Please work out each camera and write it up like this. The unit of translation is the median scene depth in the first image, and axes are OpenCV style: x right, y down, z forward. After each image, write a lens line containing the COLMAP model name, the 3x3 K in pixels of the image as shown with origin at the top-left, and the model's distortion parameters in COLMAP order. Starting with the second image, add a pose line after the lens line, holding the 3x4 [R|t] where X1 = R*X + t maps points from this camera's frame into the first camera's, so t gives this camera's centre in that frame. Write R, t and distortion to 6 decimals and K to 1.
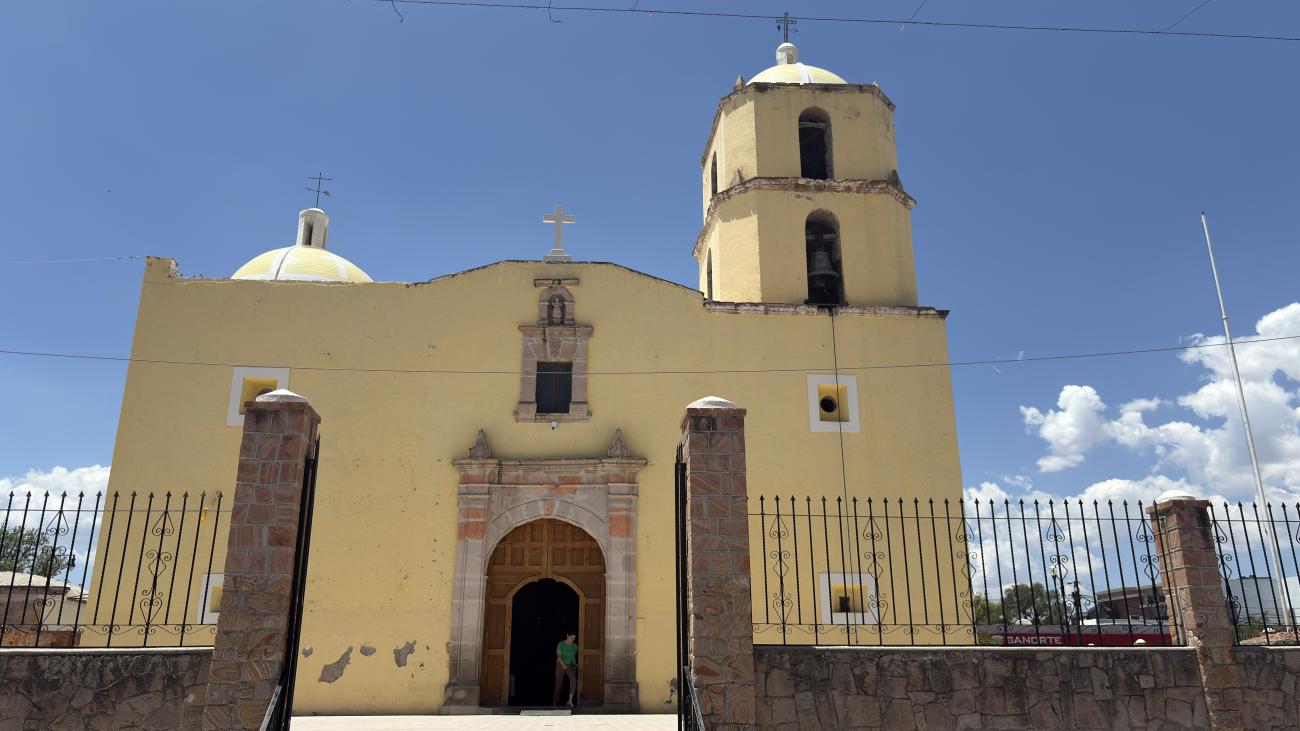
lens RADIAL K [[978.2, 0, 646.8], [0, 978.2, 357.6], [0, 0, 1]] dist [0.052582, -0.057710]
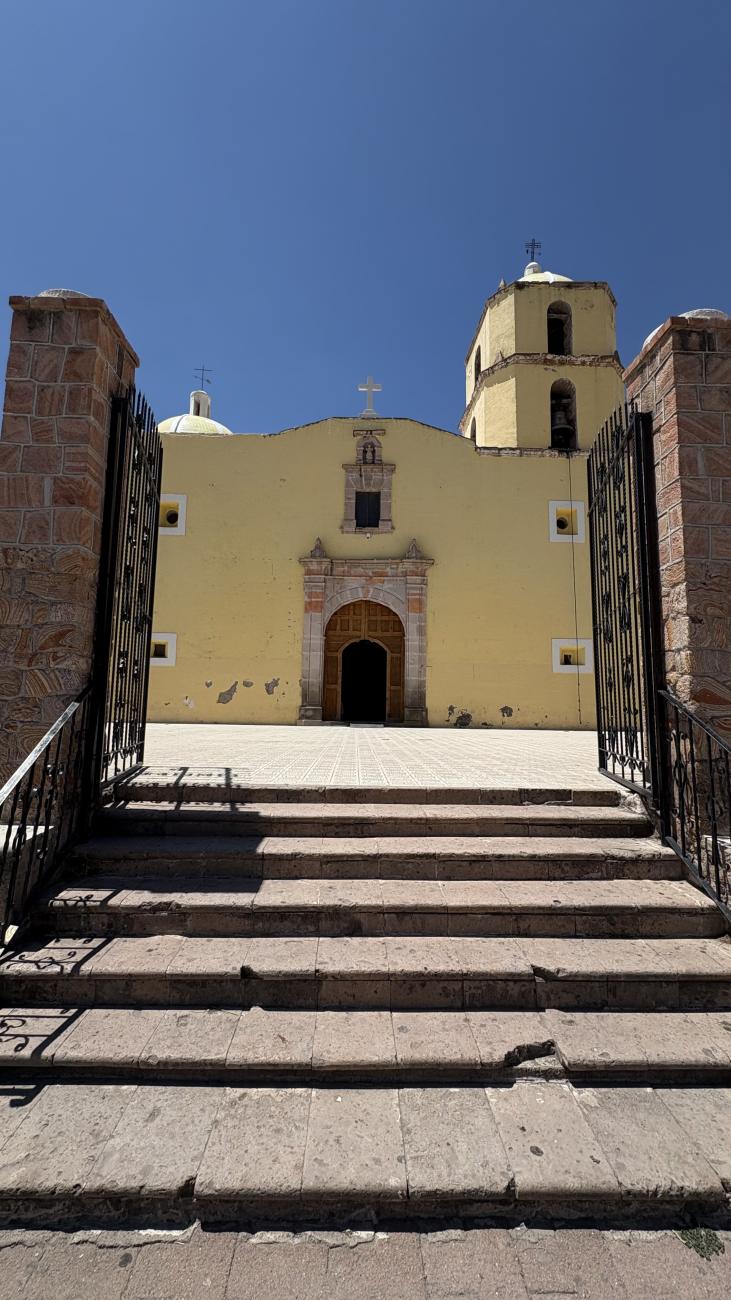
lens RADIAL K [[506.9, 0, 366.3], [0, 506.9, 655.3], [0, 0, 1]] dist [-0.002149, -0.000547]
pose [[0.998476, 0.014011, -0.053389, -0.057431], [-0.002148, 0.976378, 0.216061, 0.081304], [0.055155, -0.215616, 0.974919, 0.246986]]
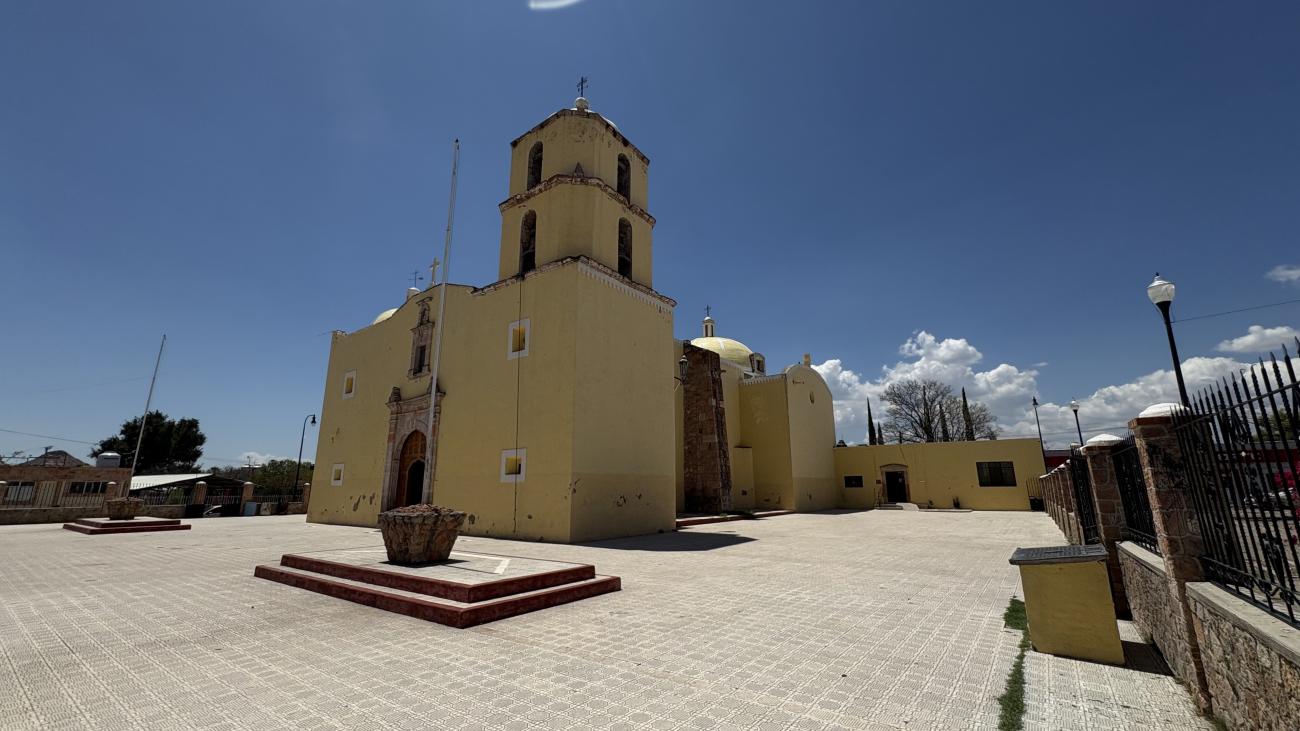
lens RADIAL K [[506.9, 0, 655.8], [0, 506.9, 369.3], [0, 0, 1]] dist [-0.002149, -0.000547]
pose [[0.768032, -0.148354, -0.622991, 0.882249], [0.211148, 0.977063, 0.027637, 0.121770], [0.604602, -0.152770, 0.781741, 0.532327]]
